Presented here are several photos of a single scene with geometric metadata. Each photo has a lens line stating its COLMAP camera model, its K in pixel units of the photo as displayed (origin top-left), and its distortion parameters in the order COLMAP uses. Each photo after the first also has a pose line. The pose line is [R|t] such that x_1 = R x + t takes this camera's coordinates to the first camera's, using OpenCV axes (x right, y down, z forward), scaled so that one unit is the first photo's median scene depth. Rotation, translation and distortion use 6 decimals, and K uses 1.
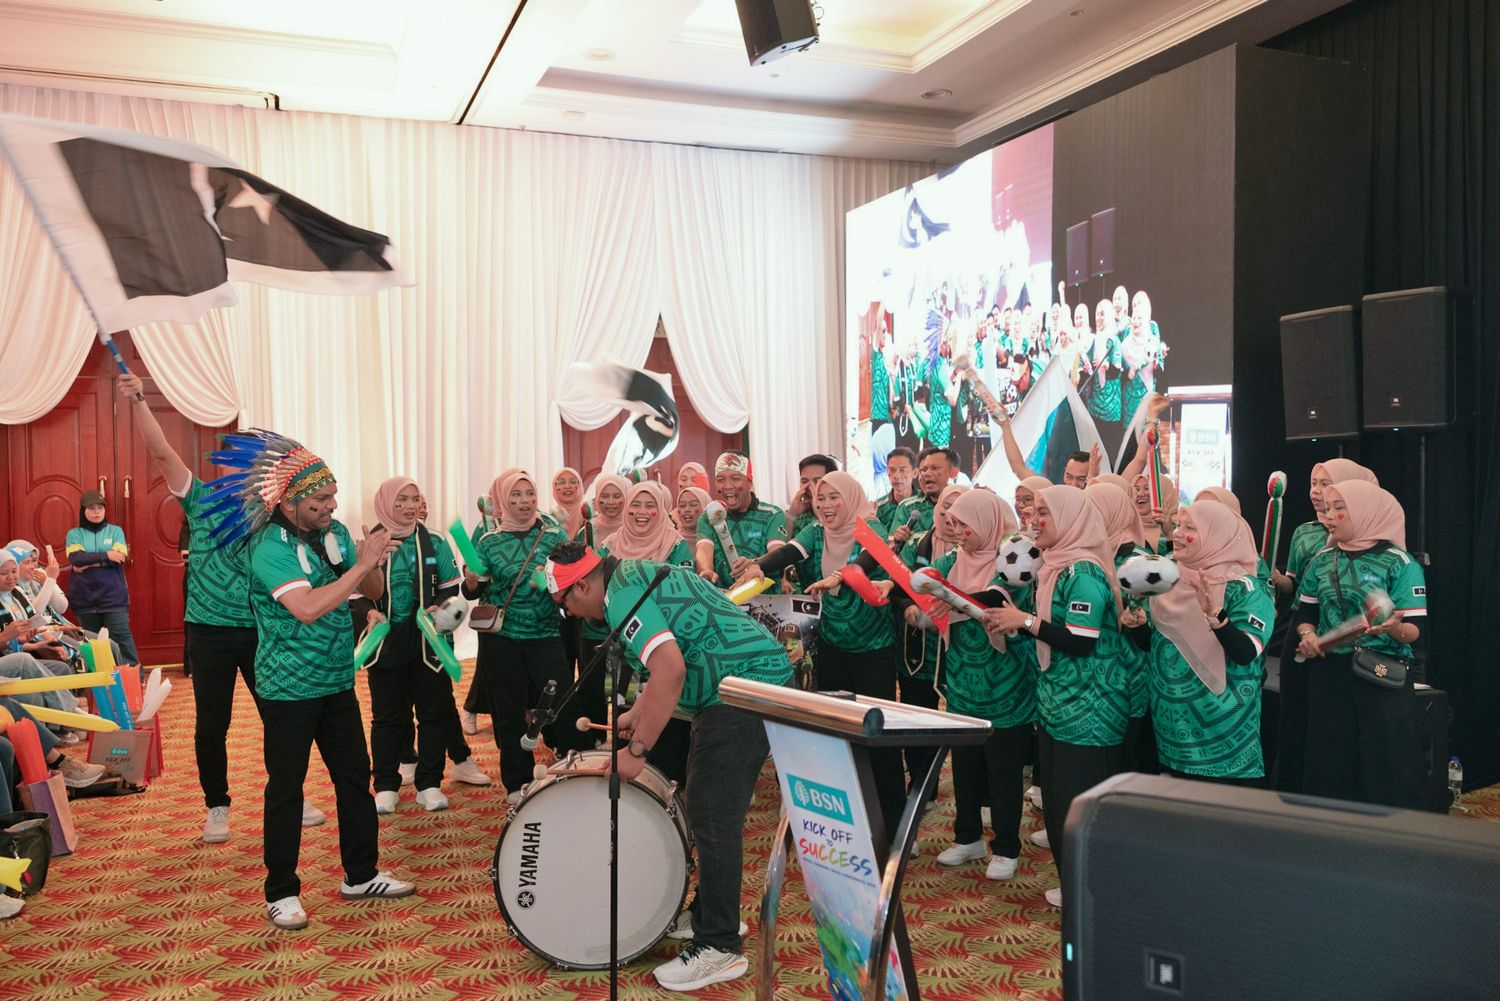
lens RADIAL K [[1205.2, 0, 750.0], [0, 1205.2, 500.5], [0, 0, 1]] dist [-0.001799, -0.004244]
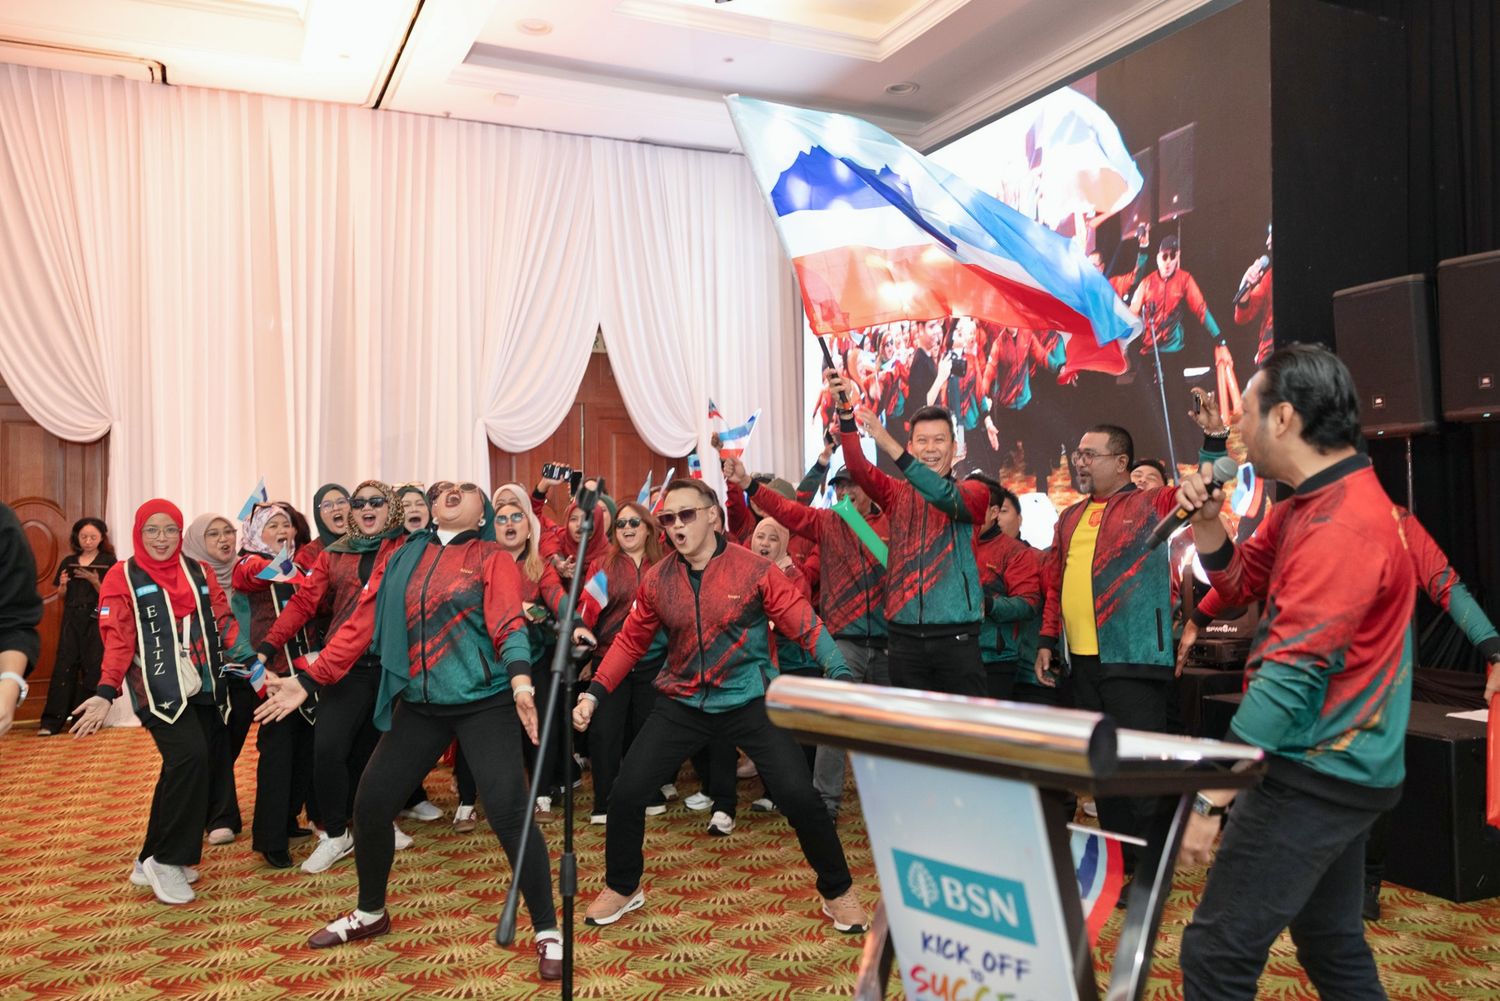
lens RADIAL K [[1194.4, 0, 750.0], [0, 1194.4, 500.5], [0, 0, 1]] dist [-0.001490, 0.005706]
pose [[0.998149, 0.000607, 0.060821, -0.037361], [0.002467, 0.998723, -0.050457, 0.050815], [-0.060774, 0.050514, 0.996873, 0.242034]]
